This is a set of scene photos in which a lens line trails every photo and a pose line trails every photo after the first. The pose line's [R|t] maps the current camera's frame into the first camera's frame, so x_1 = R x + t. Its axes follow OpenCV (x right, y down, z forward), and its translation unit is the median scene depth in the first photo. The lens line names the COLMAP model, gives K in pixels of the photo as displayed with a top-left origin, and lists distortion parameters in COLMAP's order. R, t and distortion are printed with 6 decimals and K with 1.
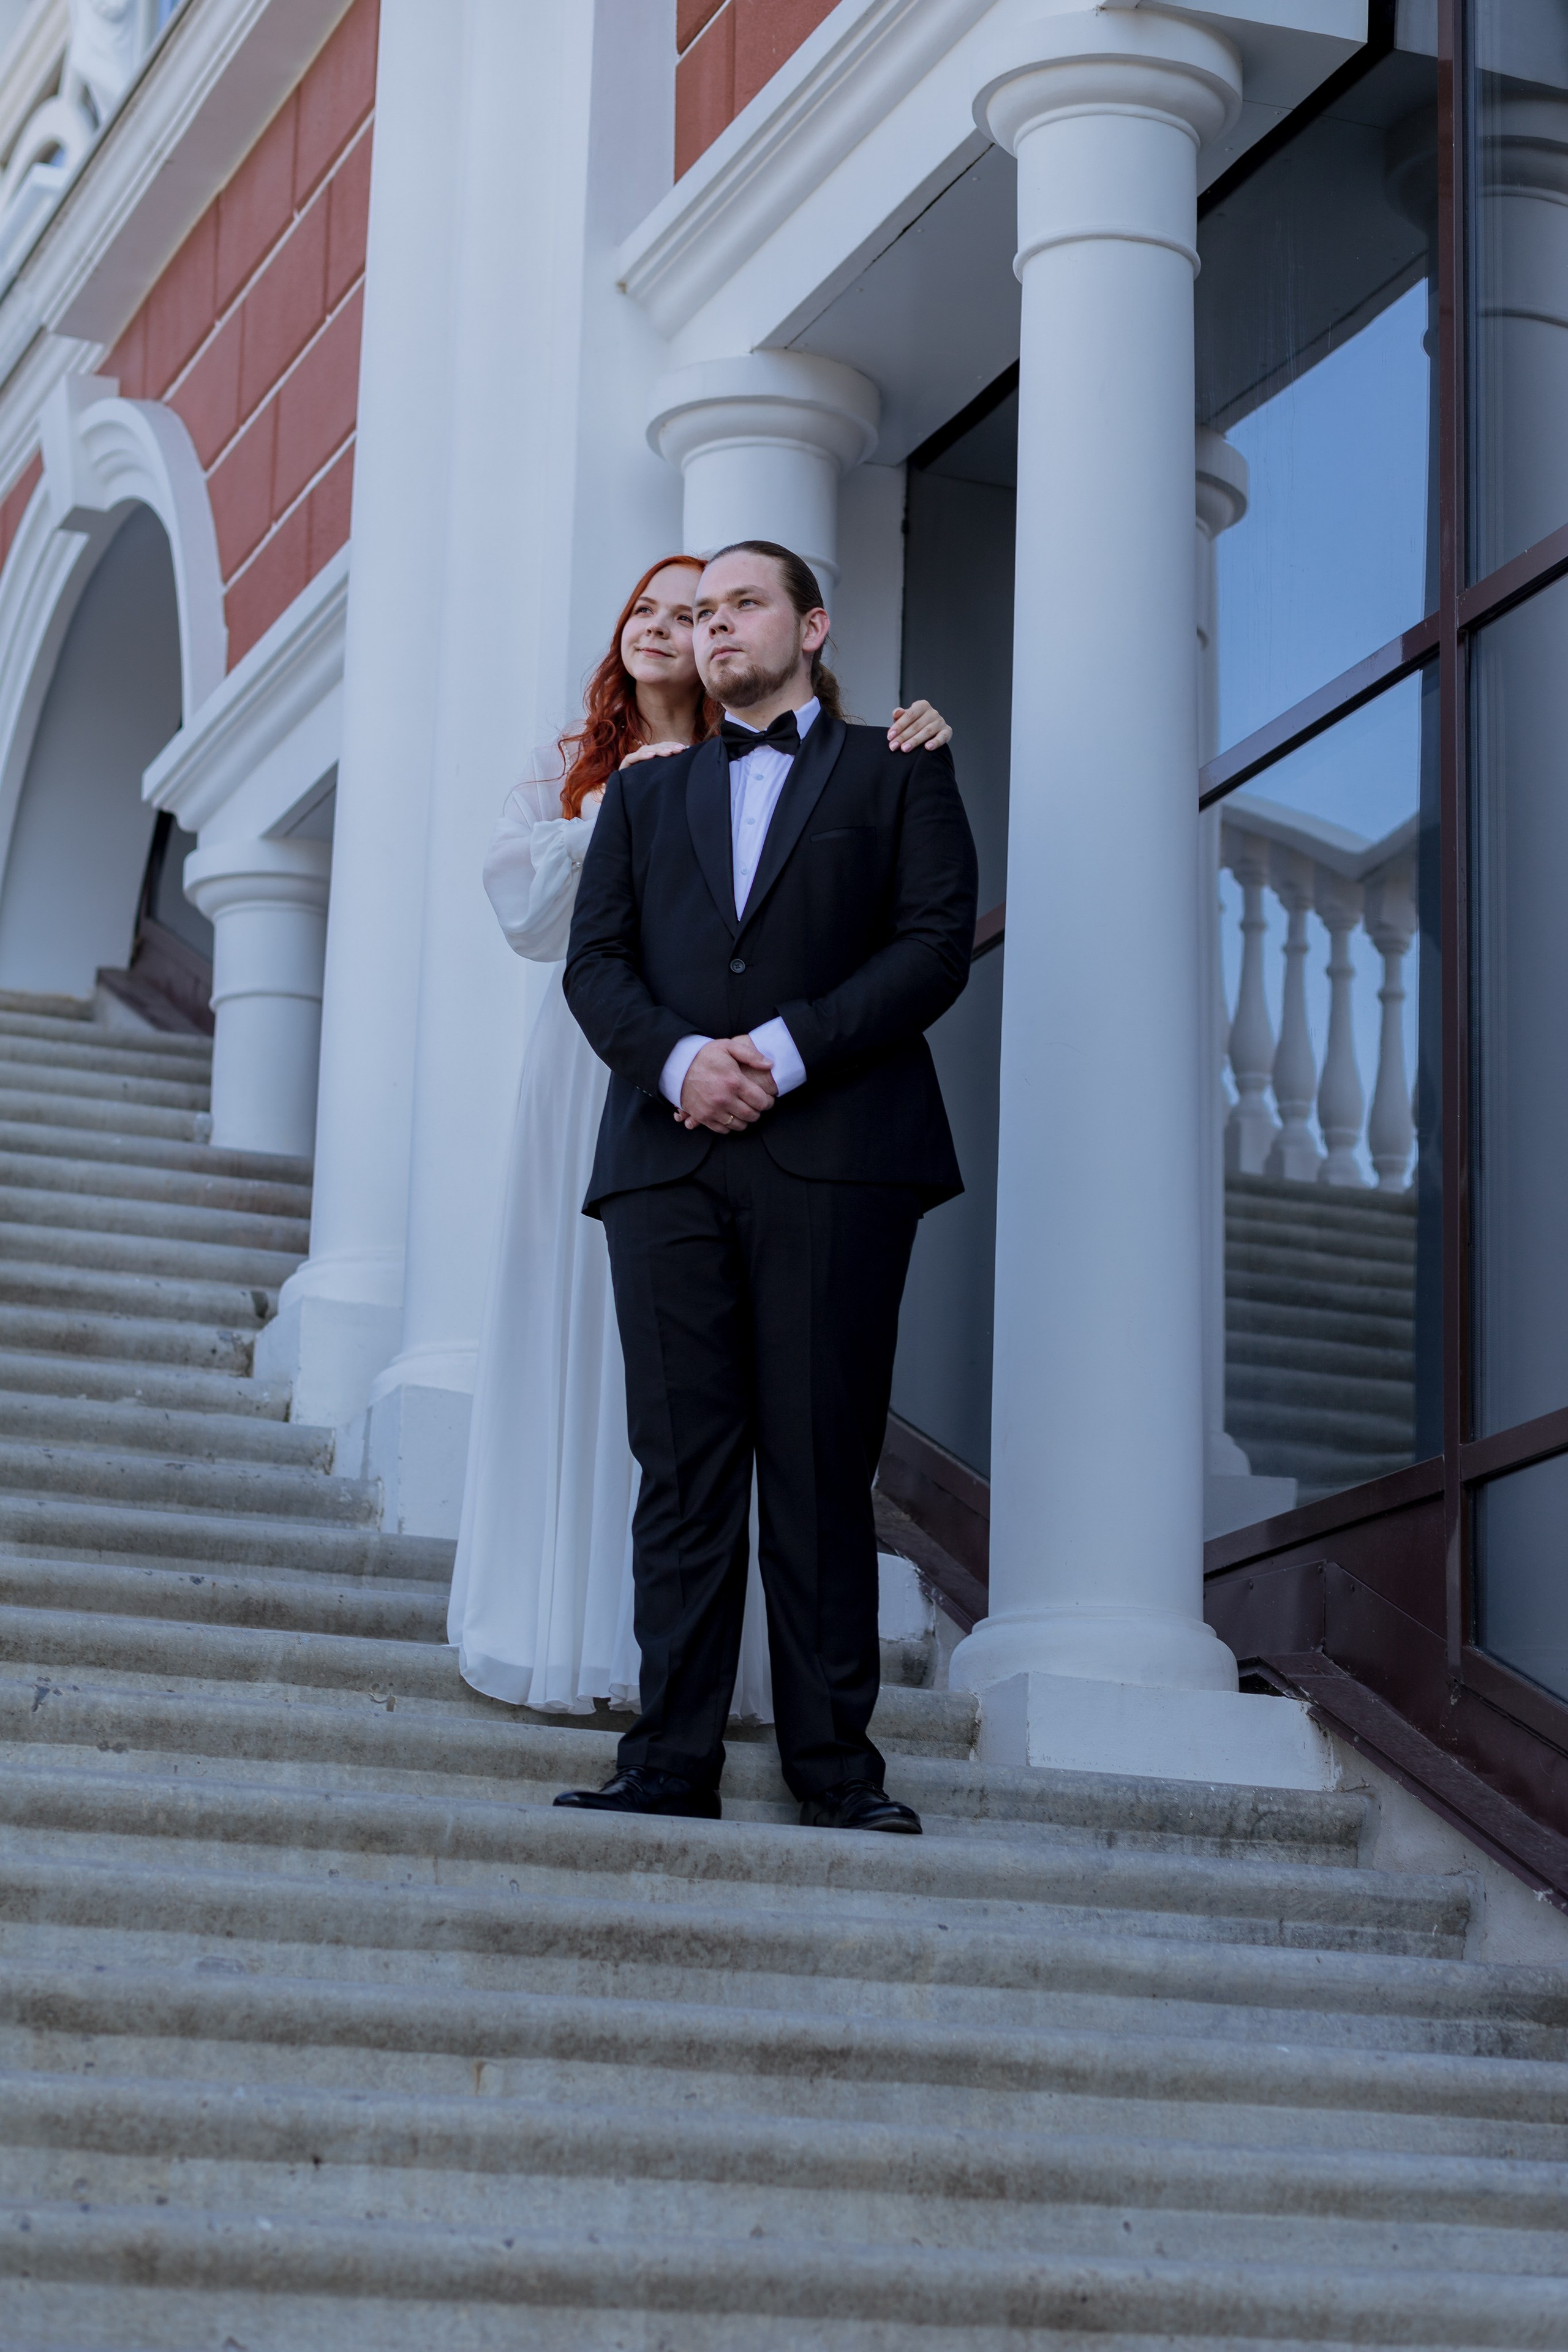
lens RADIAL K [[5618.6, 0, 706.4], [0, 5618.6, 1220.4], [0, 0, 1]] dist [0.011151, -0.386794]
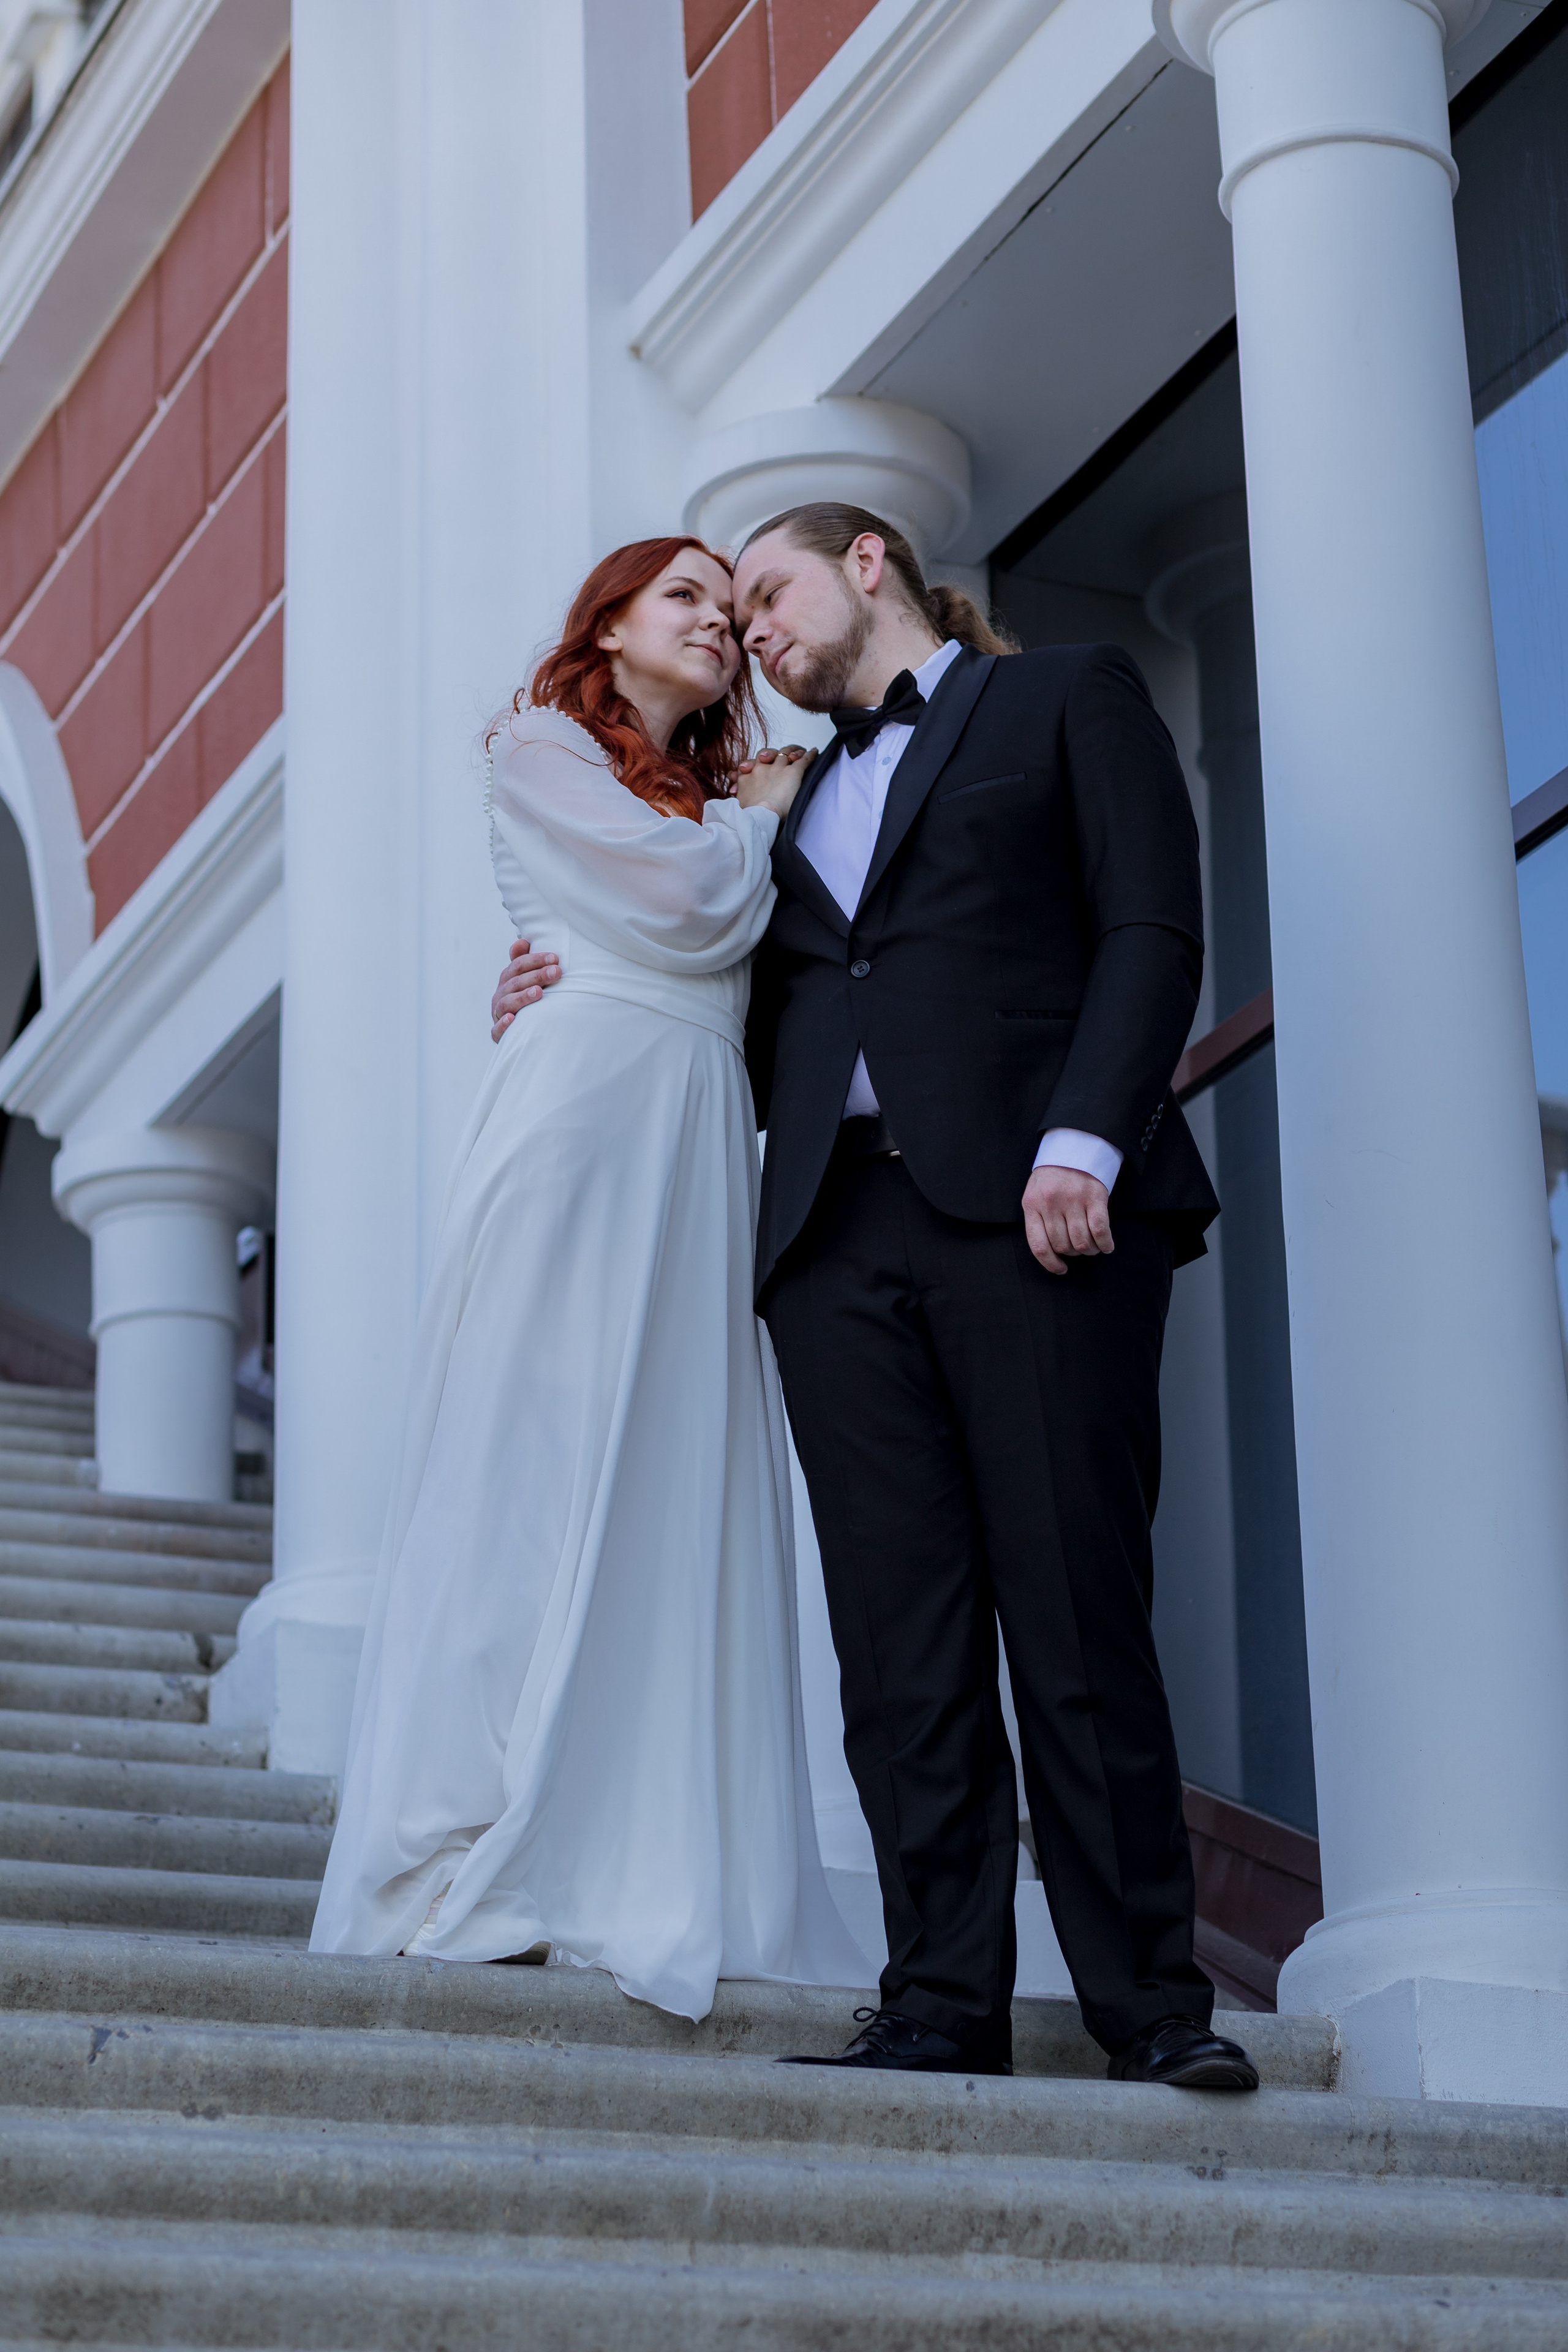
lens RADIAL K [[5665.5, 0, 735.9], [0, 5665.5, 1190.0], [0, 0, 1]] dist [0.018266, -0.233925]
pose [[0.997437, -0.035301, 0.062241, -0.078494], [0.041577, 0.993853, -0.102601, 0.054322], [-0.058237, 0.104926, 0.992773, 0.282048]]
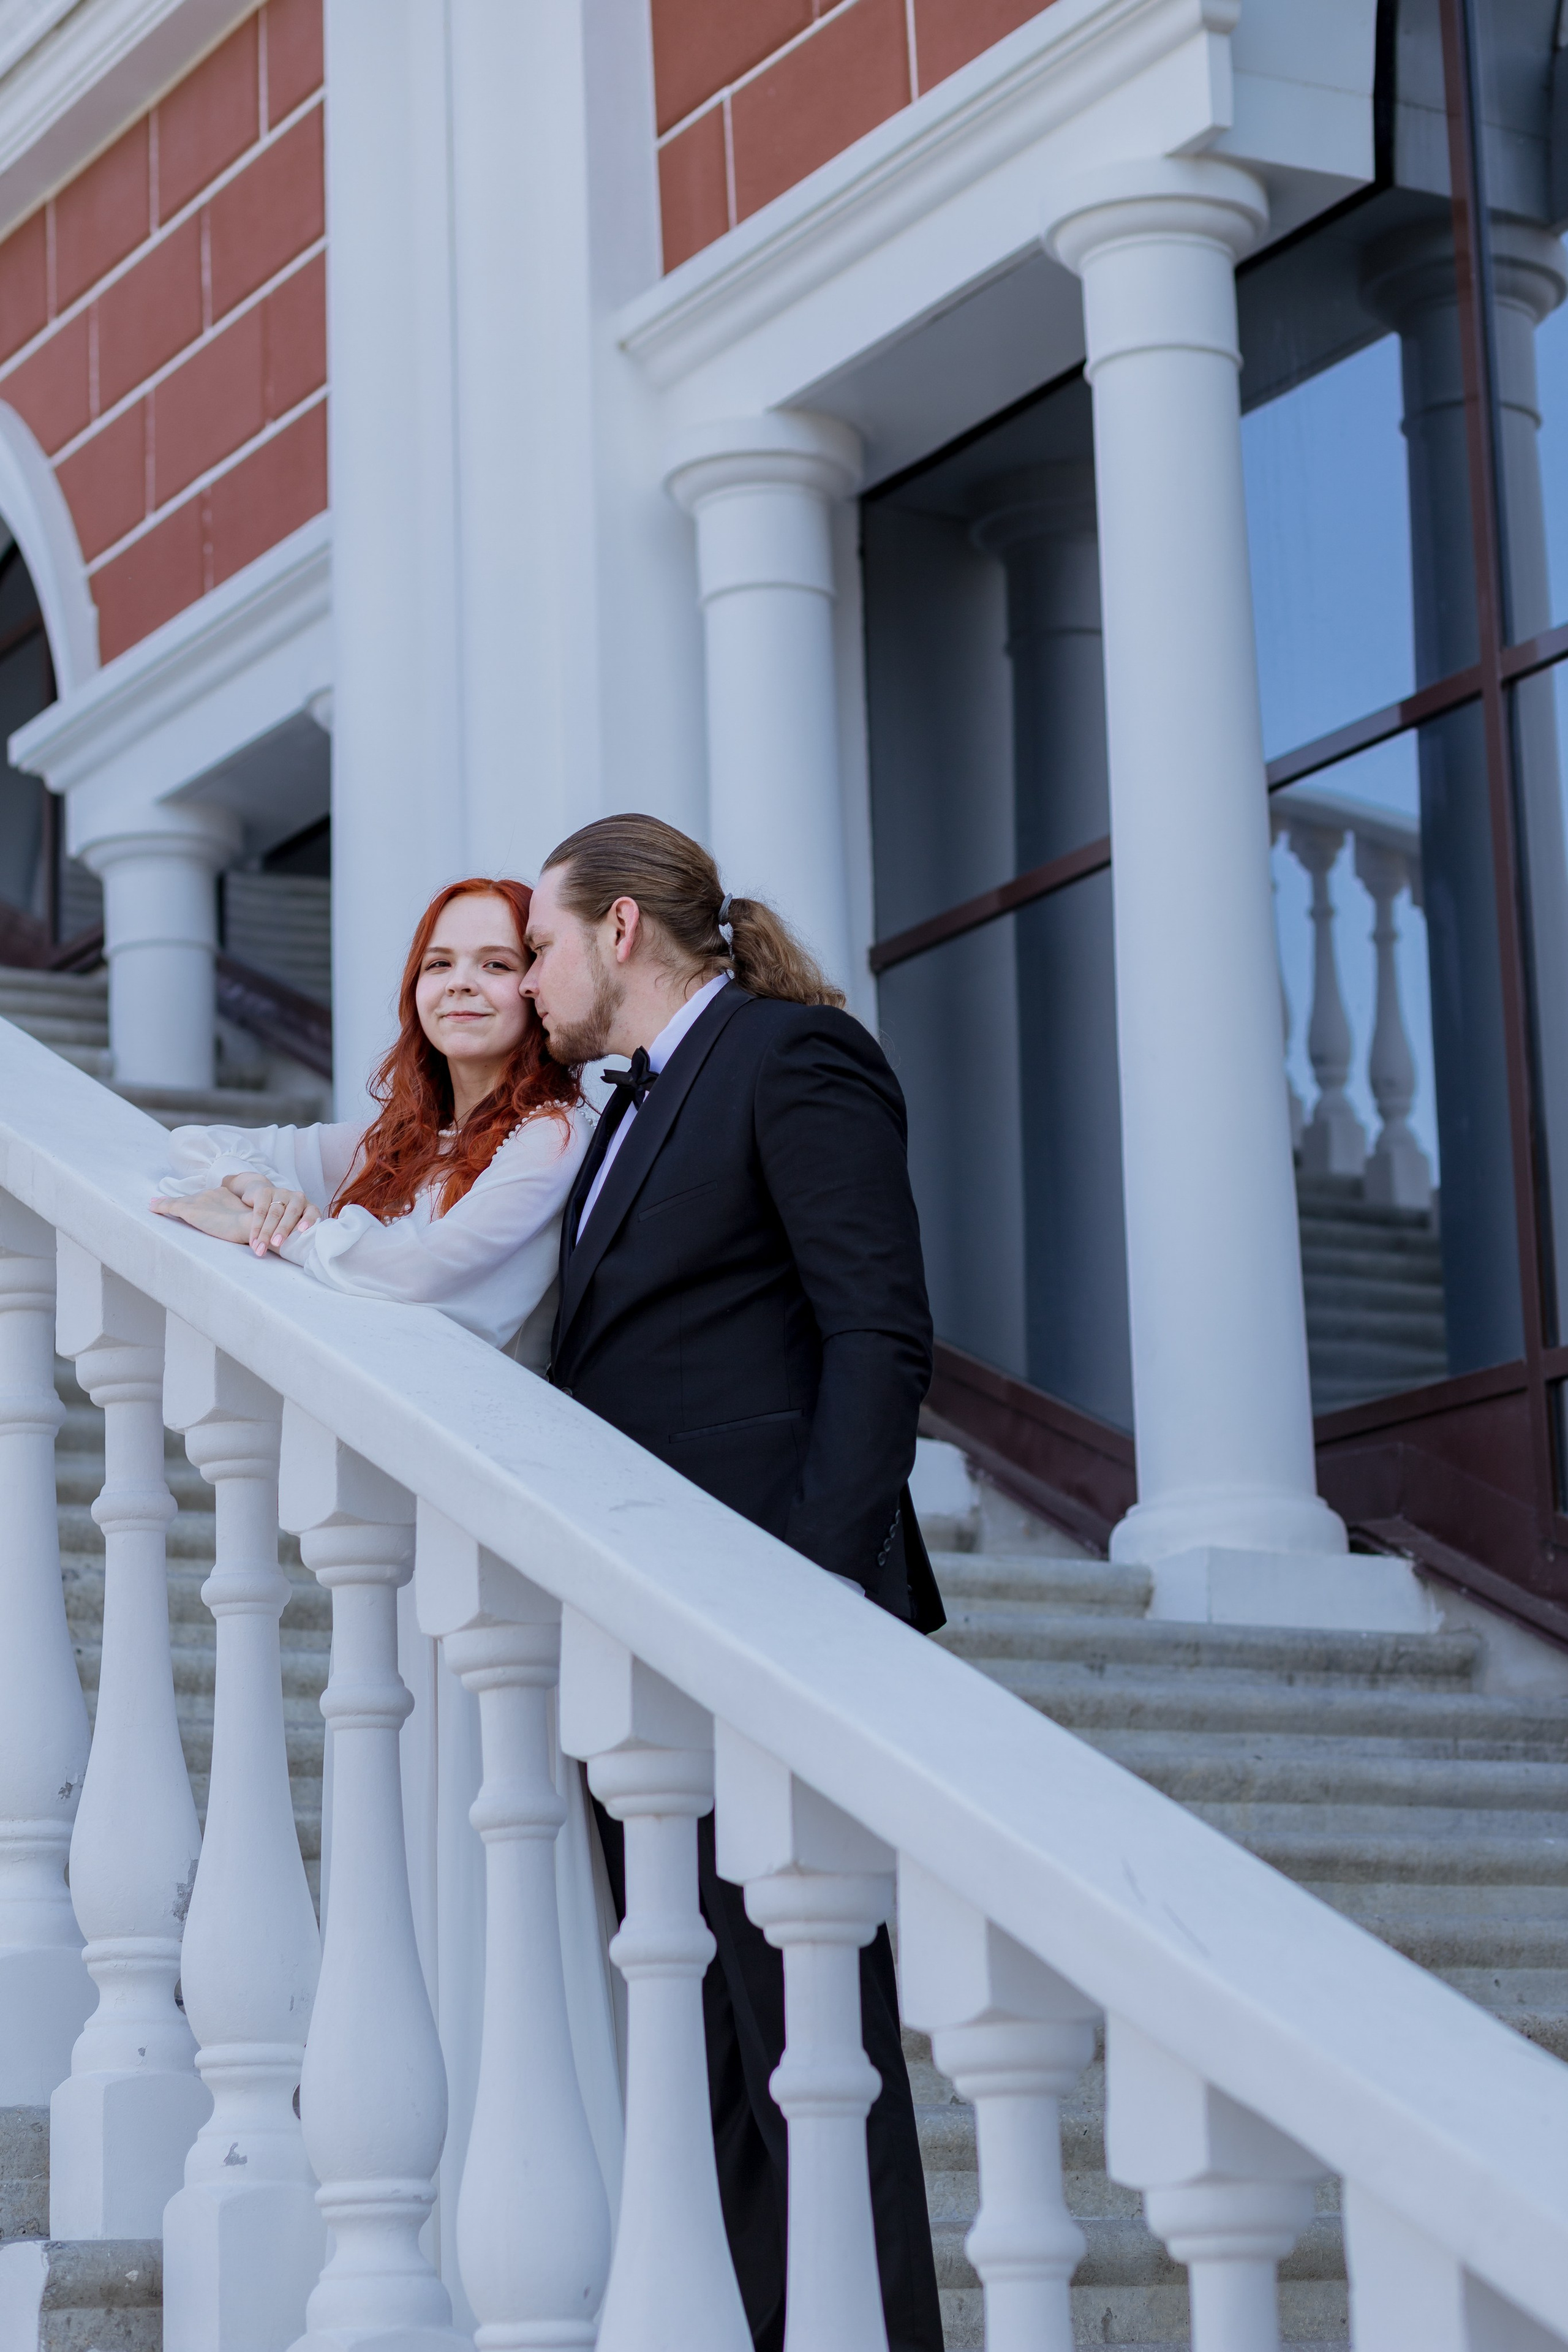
lens RADIAL K [[5665.5, 0, 735.9], [0, 5665.5, 1190.0], [0, 0, 1]] dist [0.018266, -0.233925]
pose [[0.986498, -0.026830, 0.161560, -0.259587], [0.022138, 0.999281, 0.030776, -0.040446], [-0.162269, -0.026784, 0.986383, -0.216474]]
